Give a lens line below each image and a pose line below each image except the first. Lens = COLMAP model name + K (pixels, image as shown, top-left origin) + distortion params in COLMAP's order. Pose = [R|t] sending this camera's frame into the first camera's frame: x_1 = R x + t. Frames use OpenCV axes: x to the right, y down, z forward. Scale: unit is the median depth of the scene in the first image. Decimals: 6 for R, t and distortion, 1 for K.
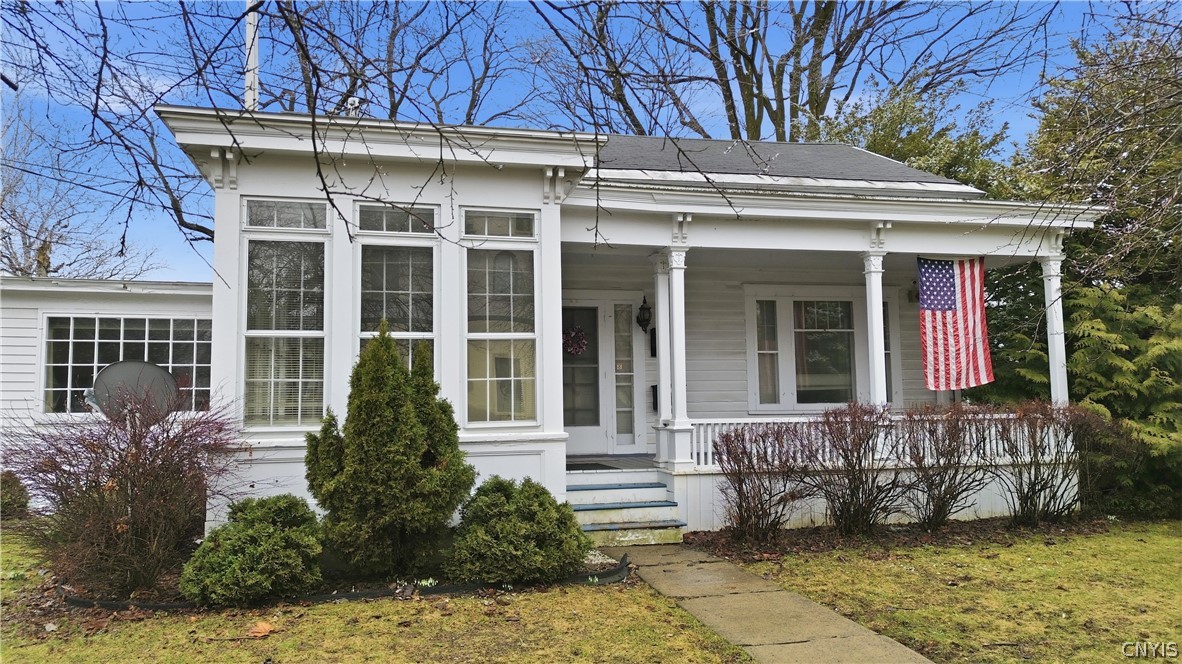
lens RADIAL K [[832.8, 0, 591.0], [0, 832.8, 332.0], [0, 0, 1]] dist [0.009196, 0.004333]
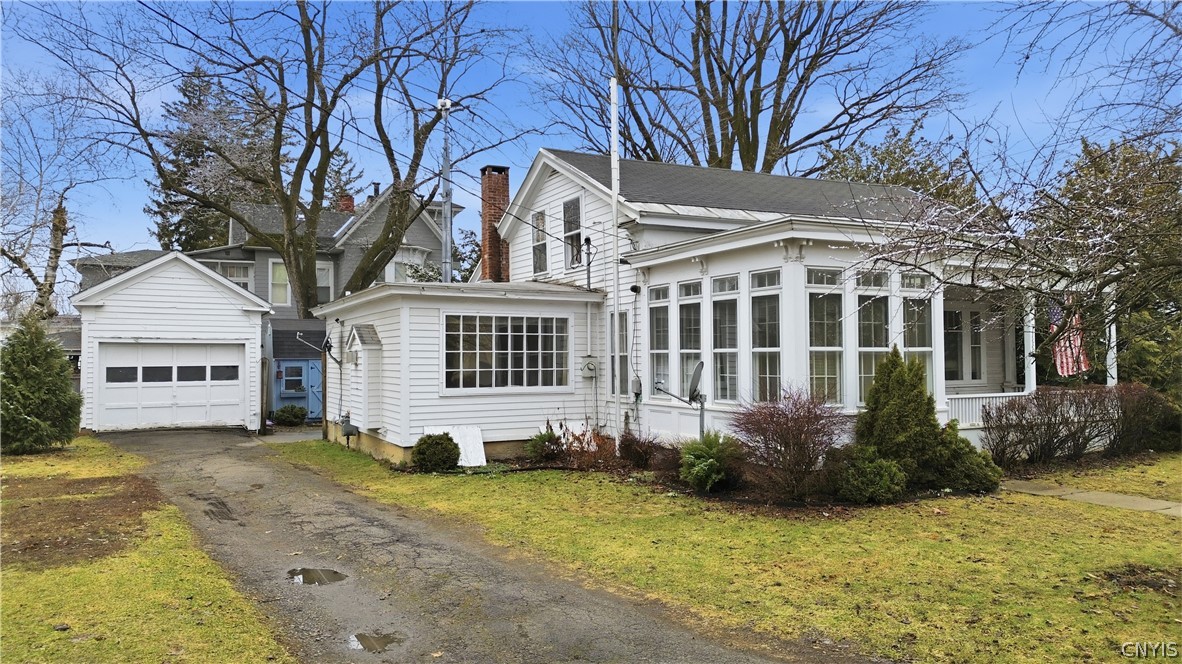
lens RADIAL K [[832.8, 0, 591.0], [0, 832.8, 332.0], [0, 0, 1]] dist [0.009196, 0.004333]
pose [[0.968463, 0.012927, 0.248823, -1.045231], [-0.026633, 0.998302, 0.051797, -0.089642], [-0.247731, -0.056790, 0.967163, -0.431852]]
